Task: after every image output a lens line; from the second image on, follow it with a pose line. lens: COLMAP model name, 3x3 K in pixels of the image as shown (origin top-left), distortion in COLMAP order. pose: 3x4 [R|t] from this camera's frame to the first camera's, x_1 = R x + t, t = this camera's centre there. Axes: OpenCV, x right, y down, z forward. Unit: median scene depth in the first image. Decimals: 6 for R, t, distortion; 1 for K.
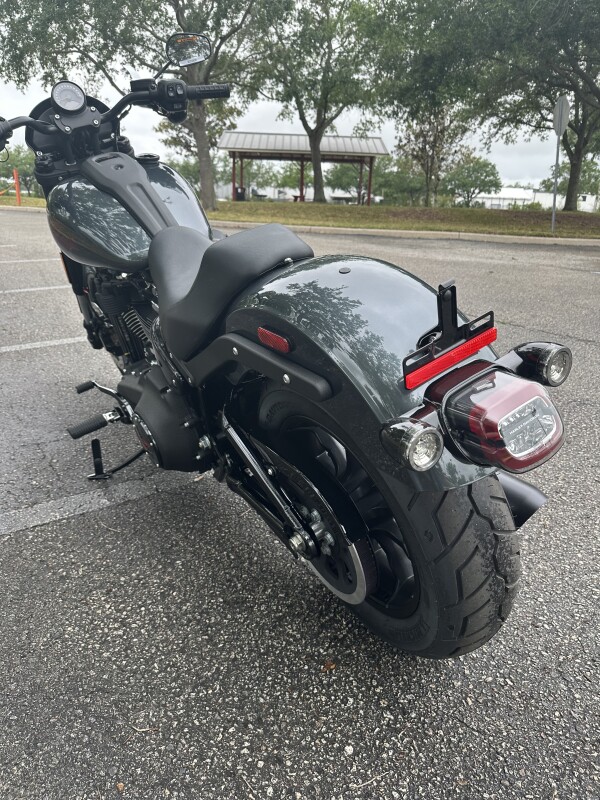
lens RADIAL K [[585.8, 0, 302.7], [0, 585.8, 402.9], [0, 0, 1]] dist [-0.009011, -0.004948]
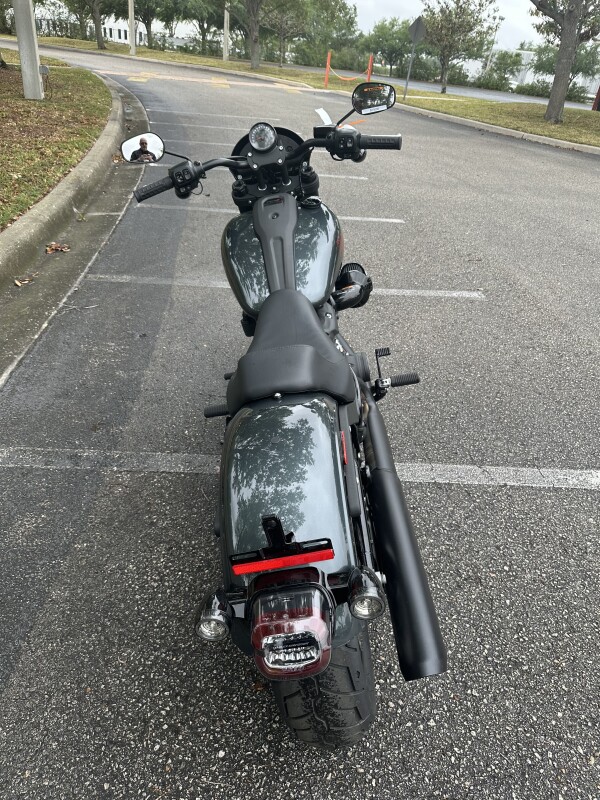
lens RADIAL K [[585.8, 0, 301.5], [0, 585.8, 398.6], [0, 0, 1]] dist [-0.009011, -0.004948]
pose [[0.836259, 0.326704, -0.440382, 0.529678], [-0.241454, 0.940471, 0.239195, -0.524164], [0.492312, -0.093697, 0.865361, -0.011206]]
